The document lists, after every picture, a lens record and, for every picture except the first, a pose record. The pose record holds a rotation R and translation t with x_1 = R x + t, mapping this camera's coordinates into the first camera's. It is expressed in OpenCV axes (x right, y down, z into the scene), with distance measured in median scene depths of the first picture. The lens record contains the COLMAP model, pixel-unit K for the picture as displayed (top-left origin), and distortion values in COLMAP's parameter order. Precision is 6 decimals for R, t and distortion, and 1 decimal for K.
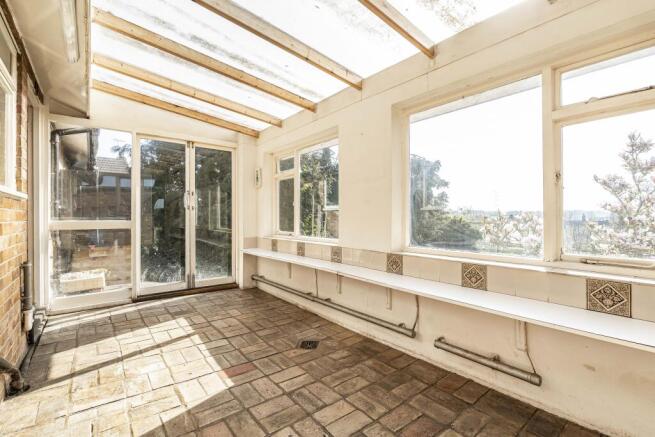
lens RADIAL K [[292.3, 0, 330.9], [0, 292.3, 216.9], [0, 0, 1]] dist [-0.001263, -0.000314]
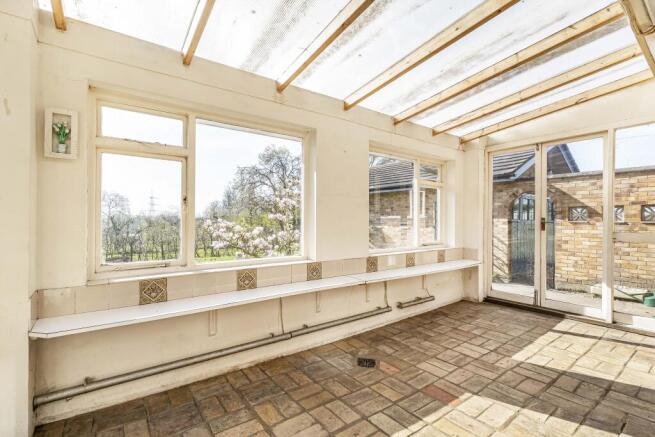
lens RADIAL K [[292.3, 0, 328.3], [0, 292.3, 220.8], [0, 0, 1]] dist [-0.001263, -0.000314]
pose [[0.057806, 0.001802, 0.998326, -1.128805], [-0.000671, 0.999998, -0.001766, -0.034376], [-0.998328, -0.000568, 0.057807, 1.148933]]
